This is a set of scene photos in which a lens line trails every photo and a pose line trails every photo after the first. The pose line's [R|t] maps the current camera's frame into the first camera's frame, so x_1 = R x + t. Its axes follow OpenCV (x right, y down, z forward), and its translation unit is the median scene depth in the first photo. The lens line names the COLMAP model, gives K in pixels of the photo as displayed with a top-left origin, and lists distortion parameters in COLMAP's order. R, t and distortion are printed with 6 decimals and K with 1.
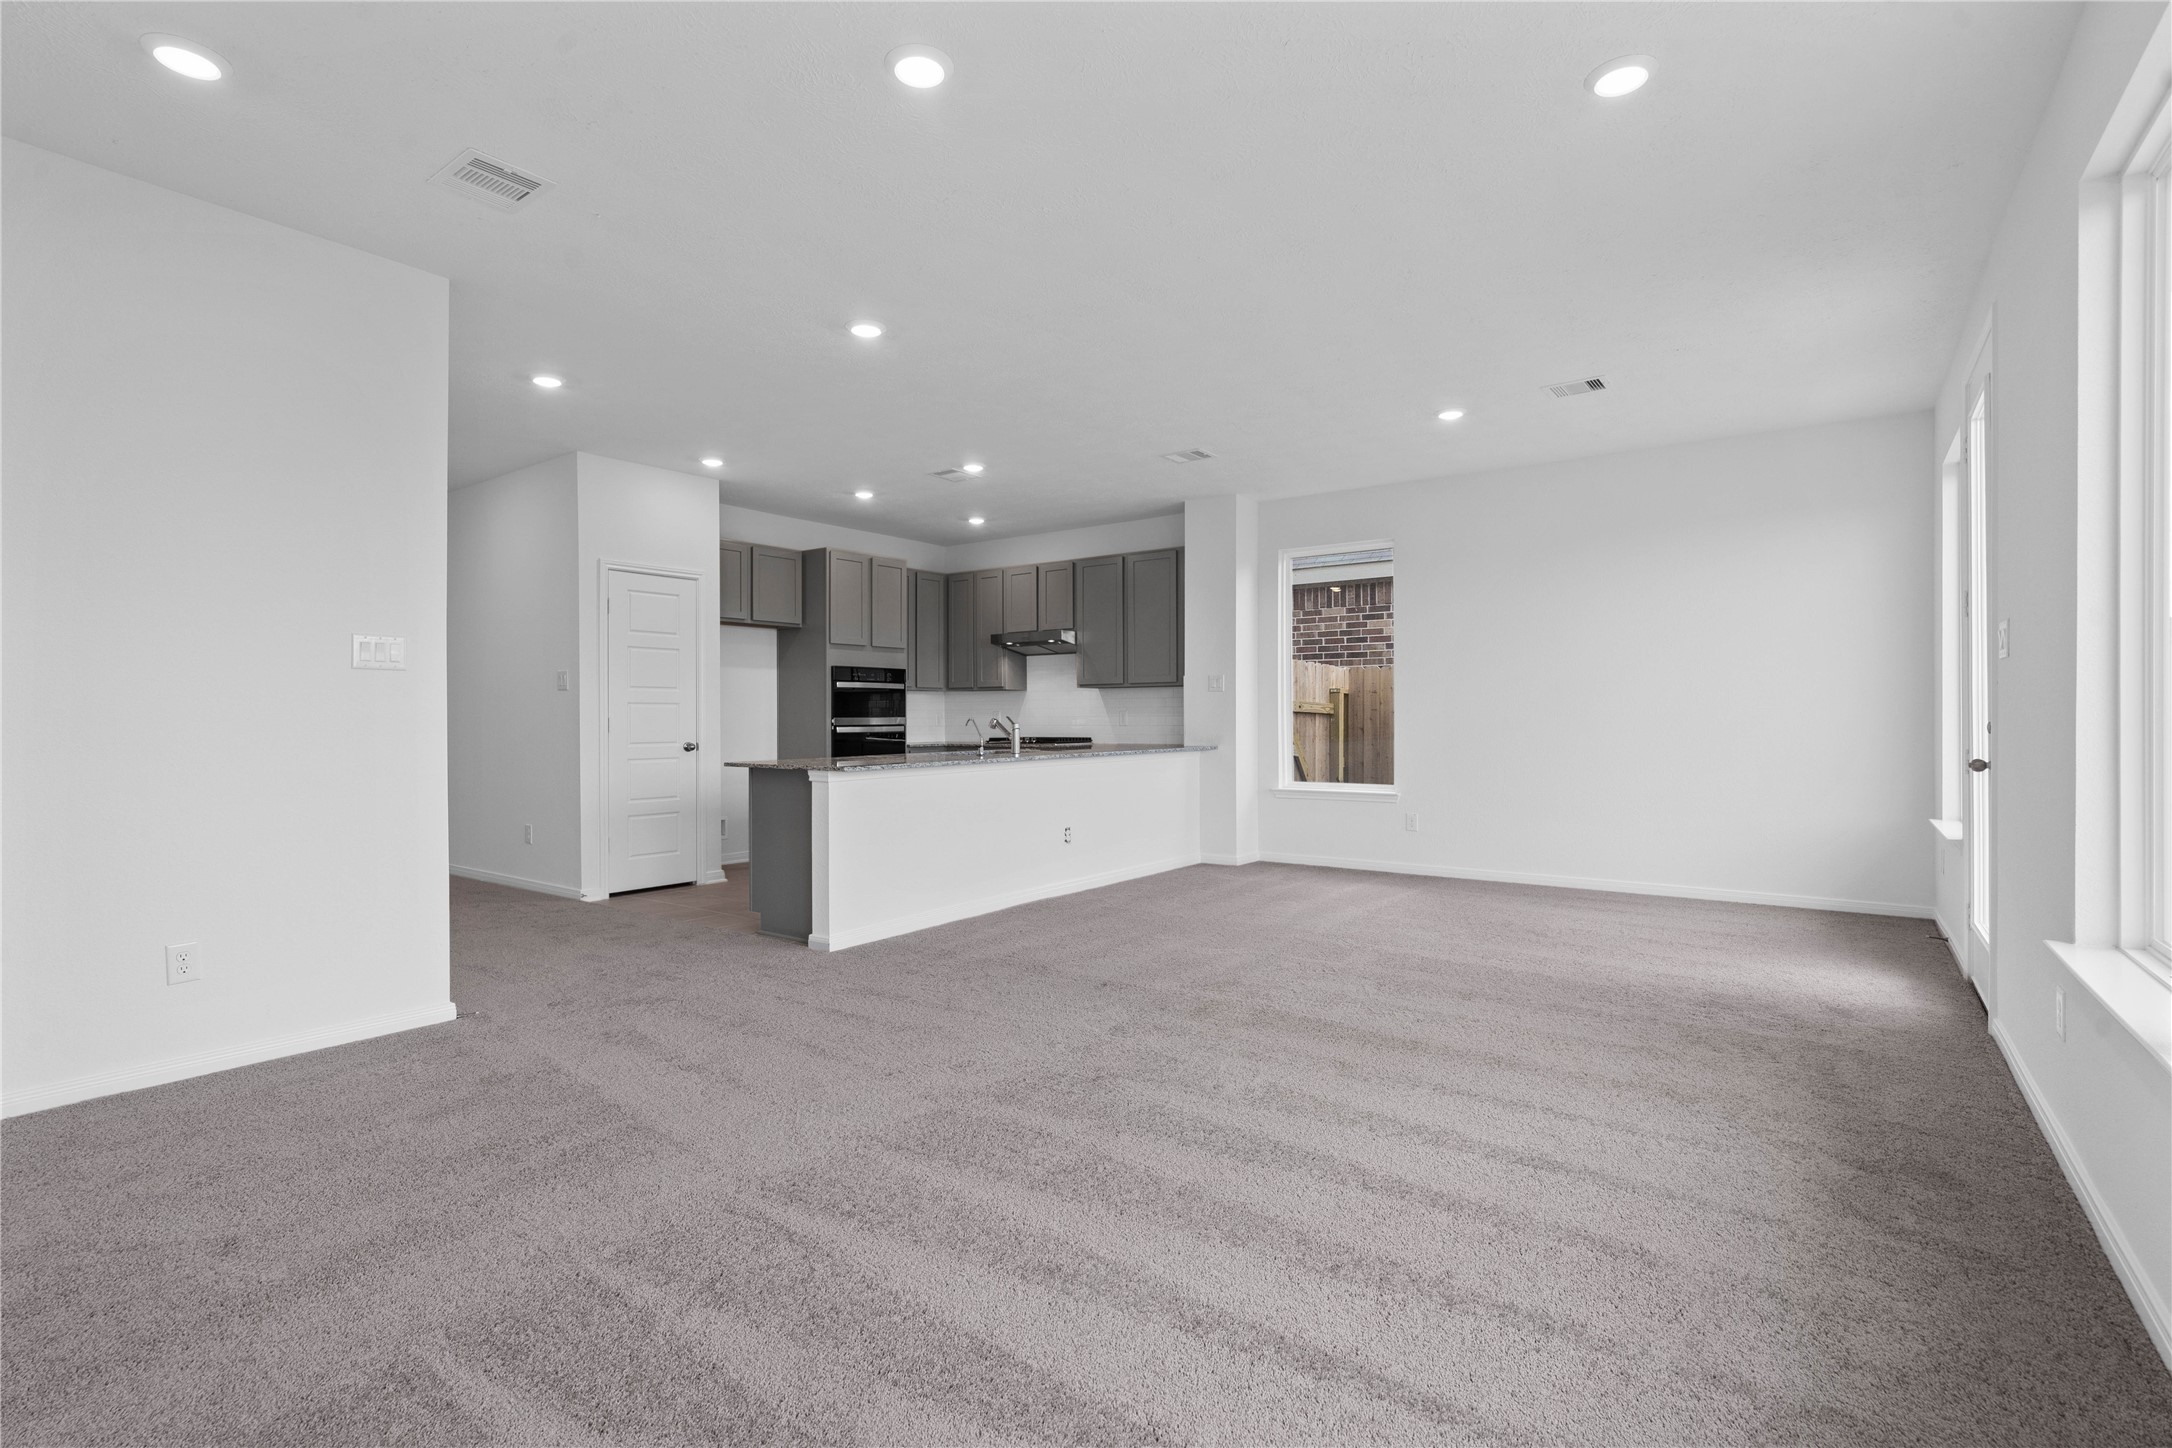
lens RADIAL K [[1024.1, 0, 1077.7], [0, 1024.1, 722.5], [0, 0, 1]] dist [-0.011295, 0.004817]
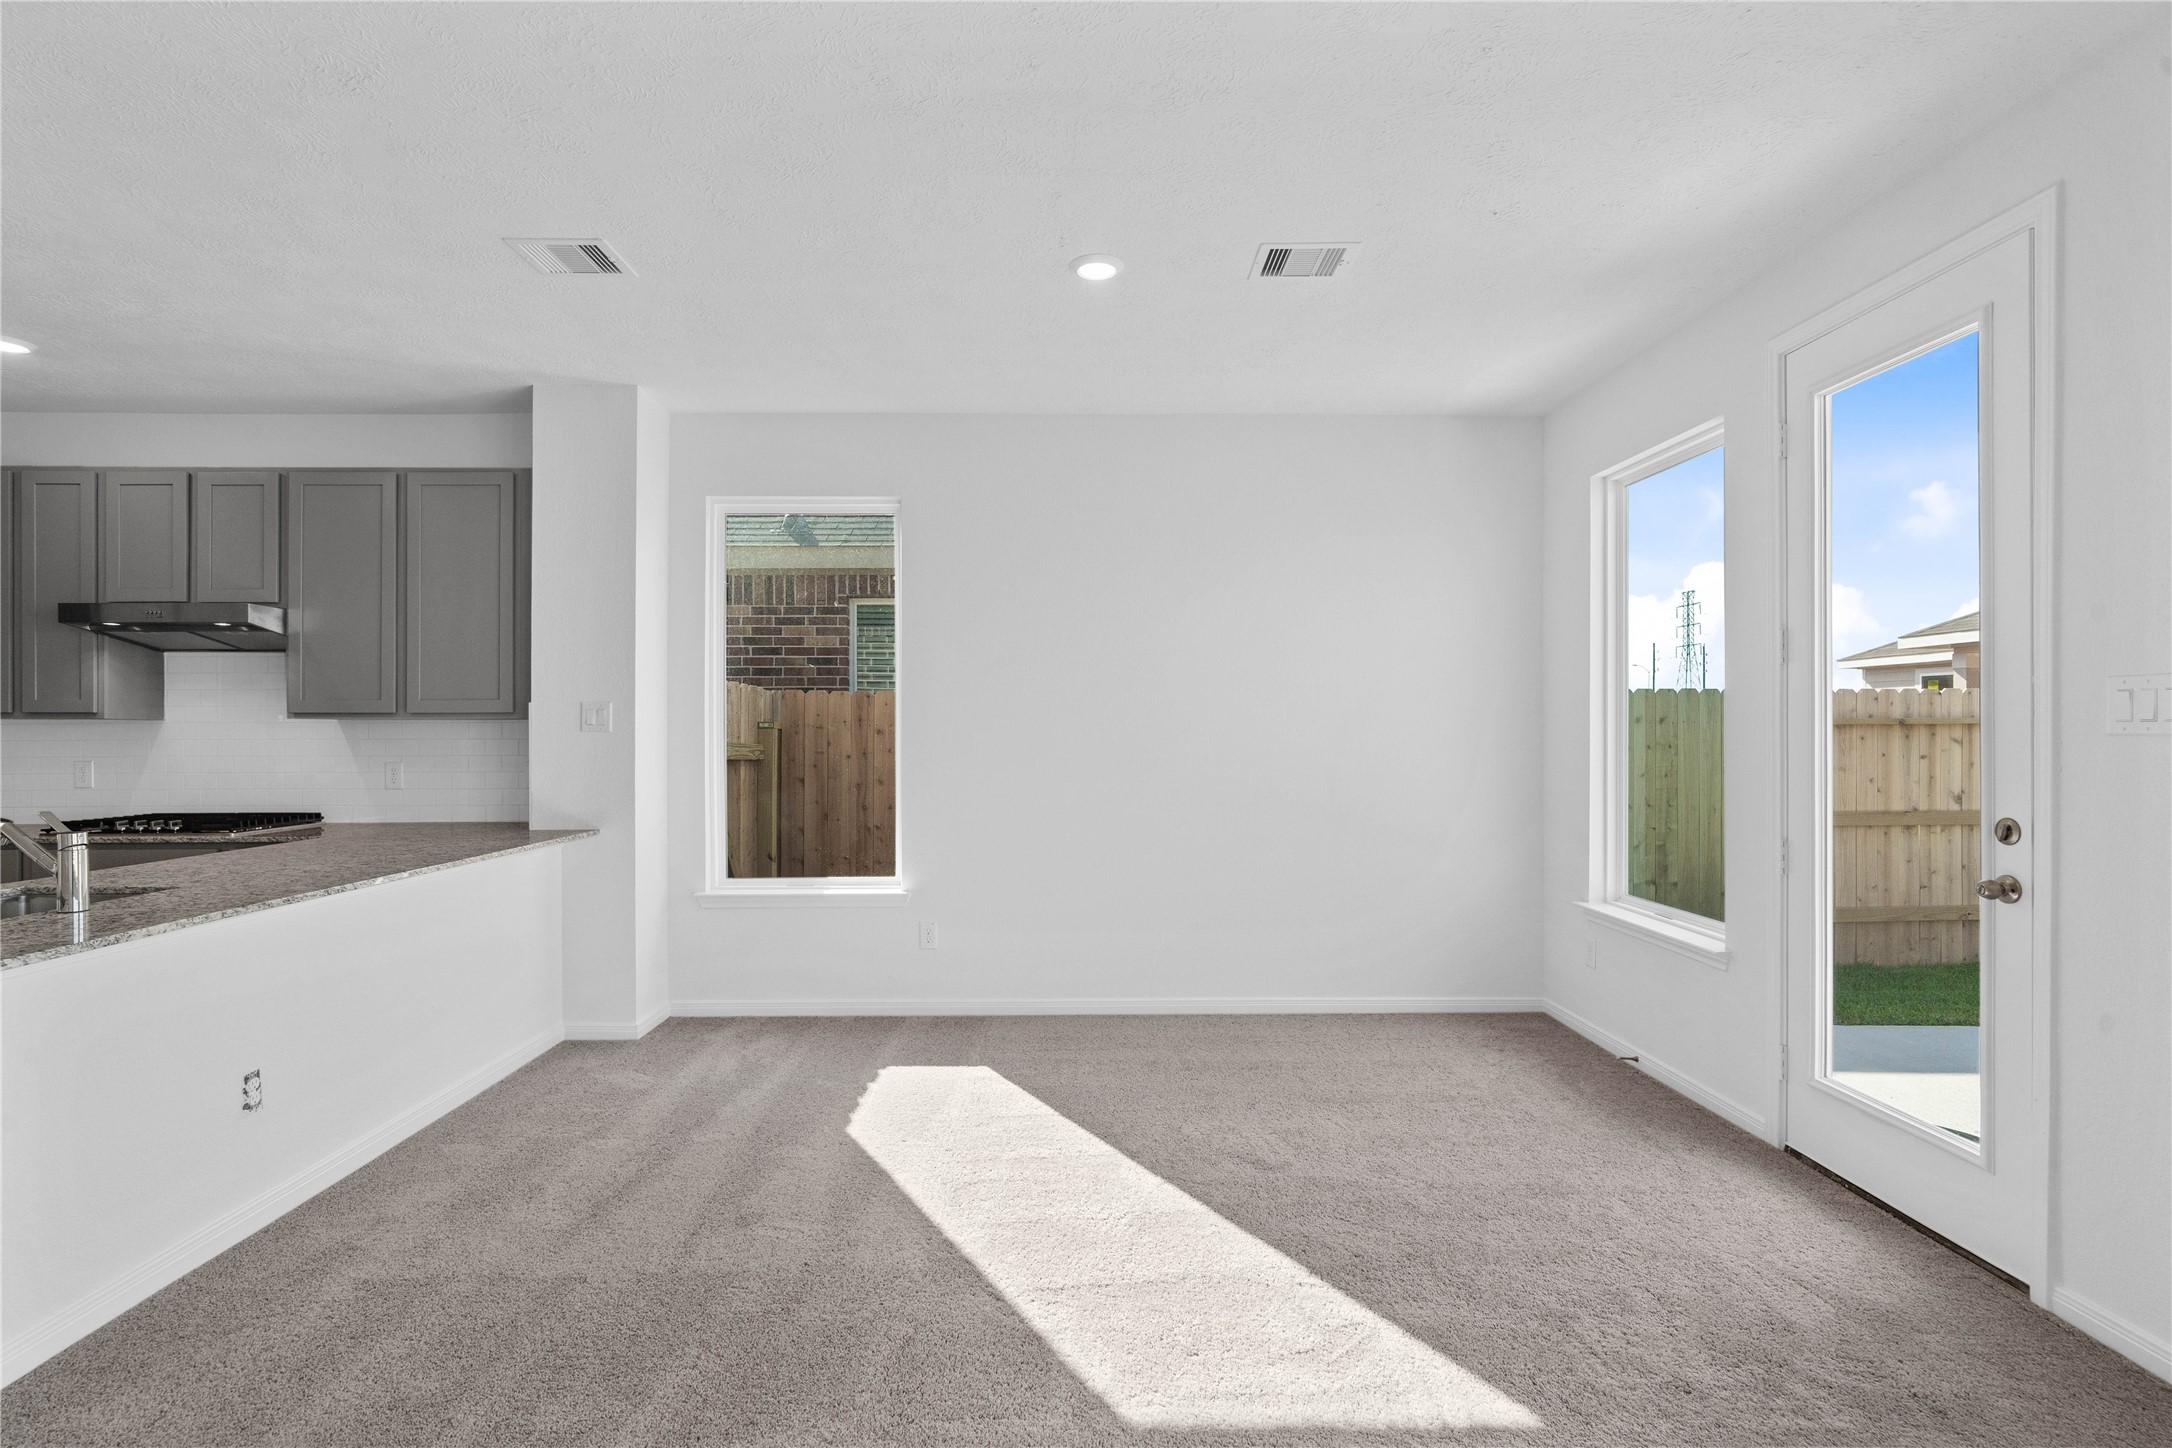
lens RADIAL K [[1024.1, 0, 1074.4], [0, 1024.1, 727.1], [0, 0, 1]] dist [-0.011295, 0.004817]
pose [[0.796175, 0.004753, 0.605048, 0.004685], [0.000272, 0.999966, -0.008214, -0.026999], [-0.605067, 0.006705, 0.796147, 0.378998]]
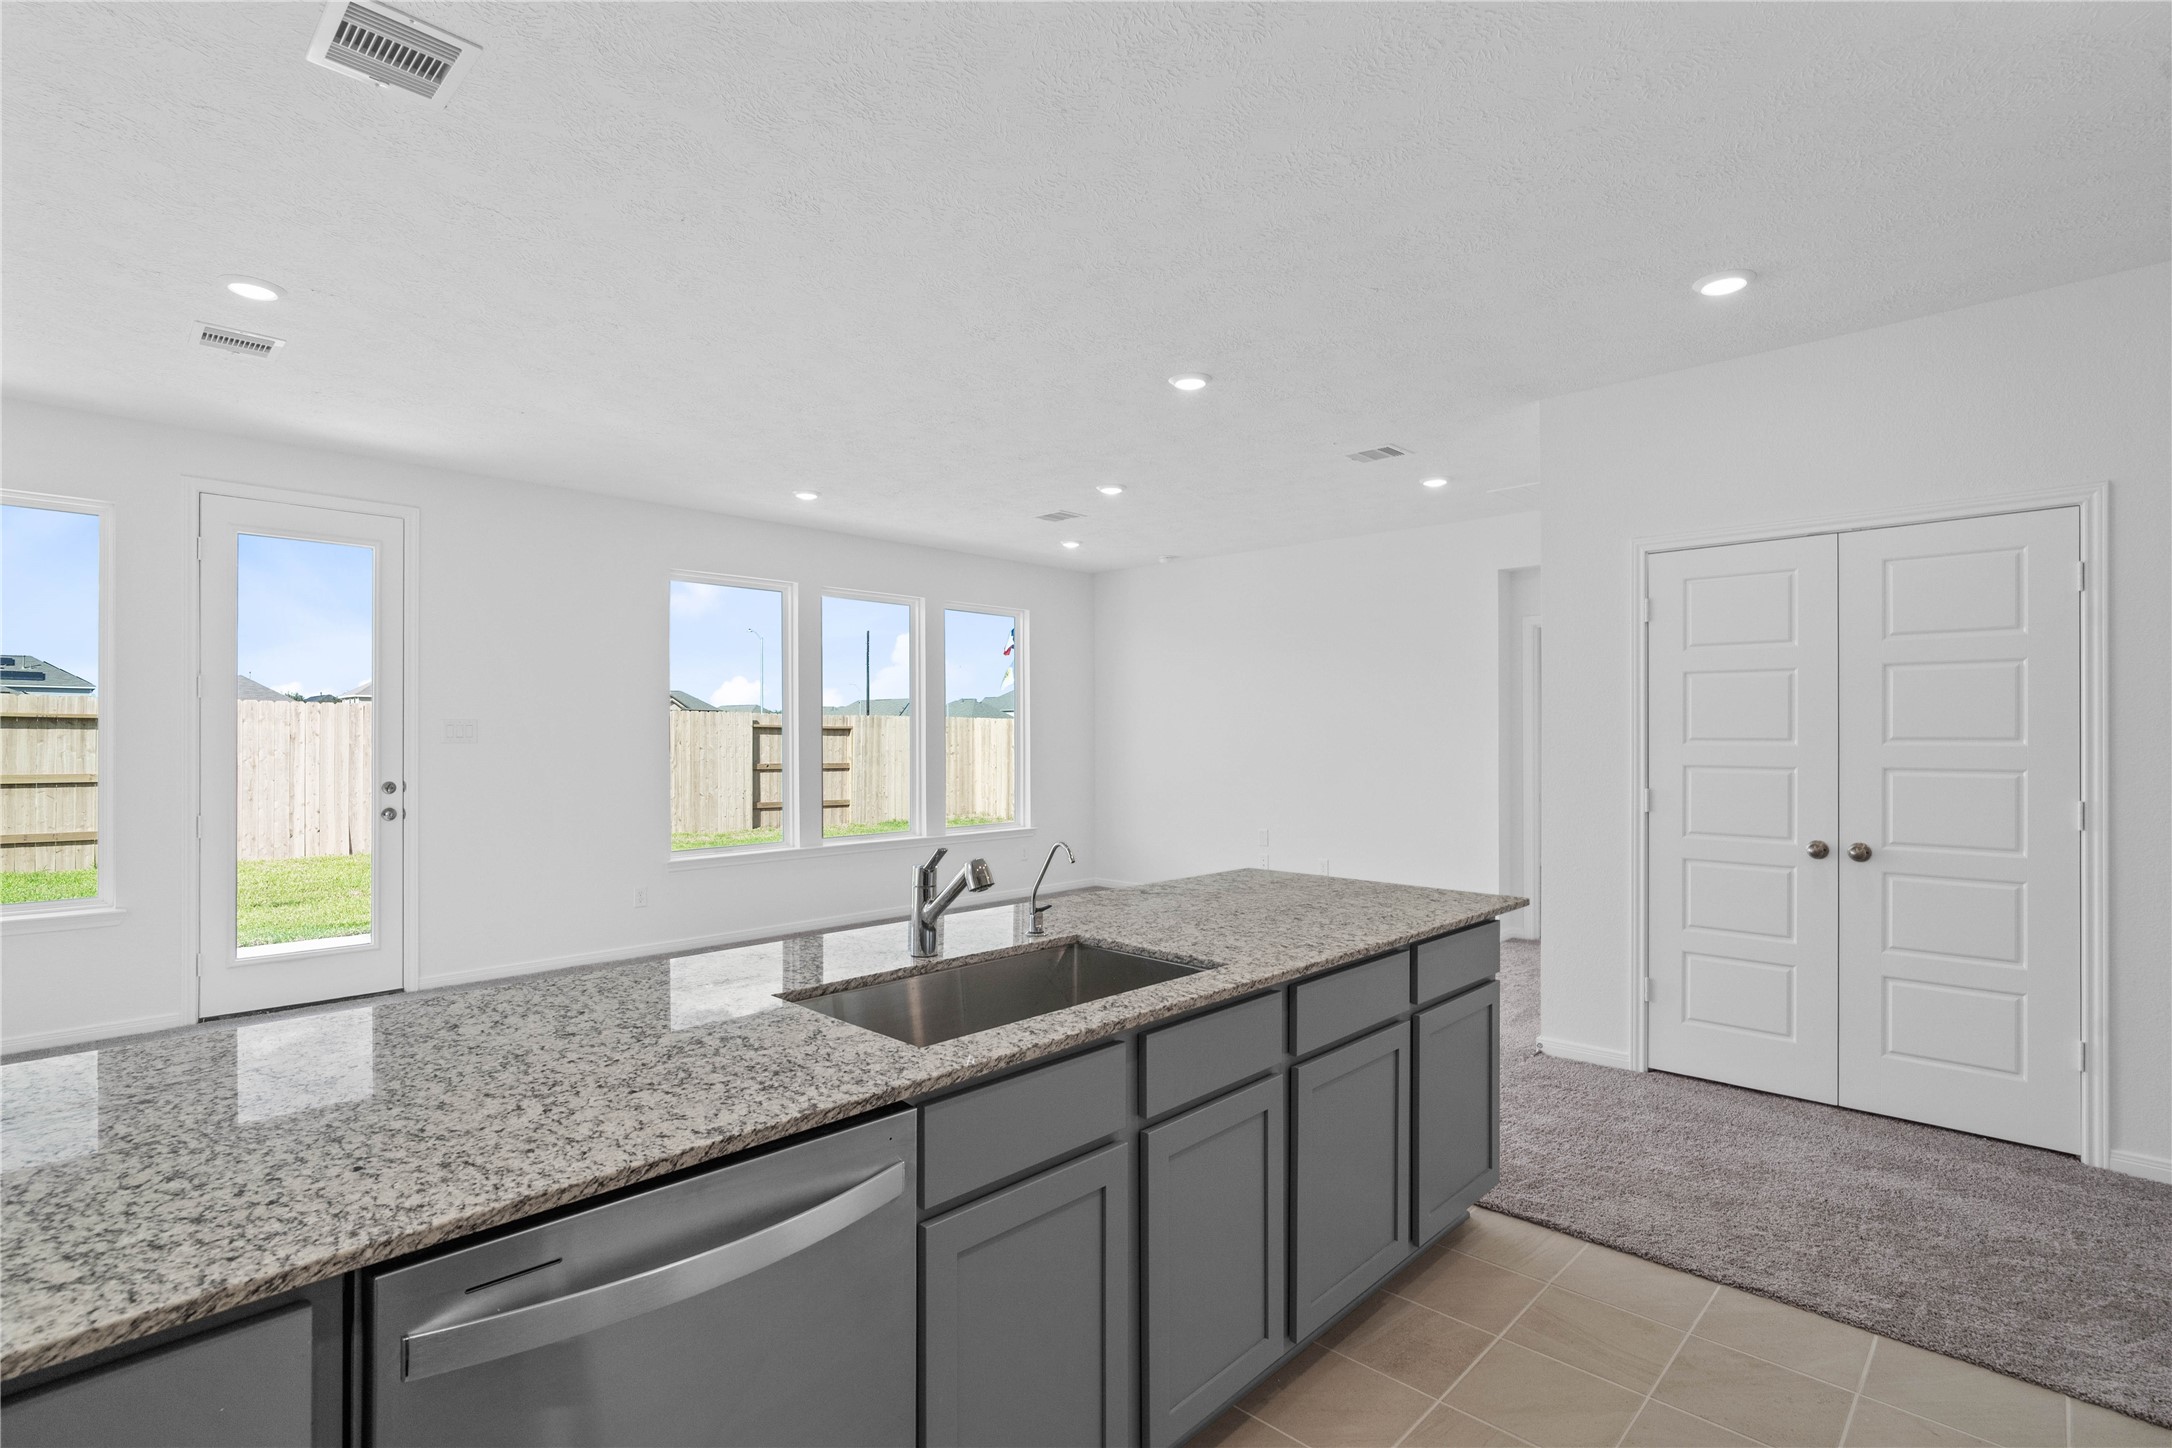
lens RADIAL K [[1024.1, 0, 1073.7], [0, 1024.1, 717.4], [0, 0, 1]] dist [-0.011295, 0.004817]
pose [[-0.988586, 0.007726, 0.150460, -0.129277], [0.005939, 0.999906, -0.012323, -0.032948], [-0.150541, -0.011289, -0.988539, 1.034184]]
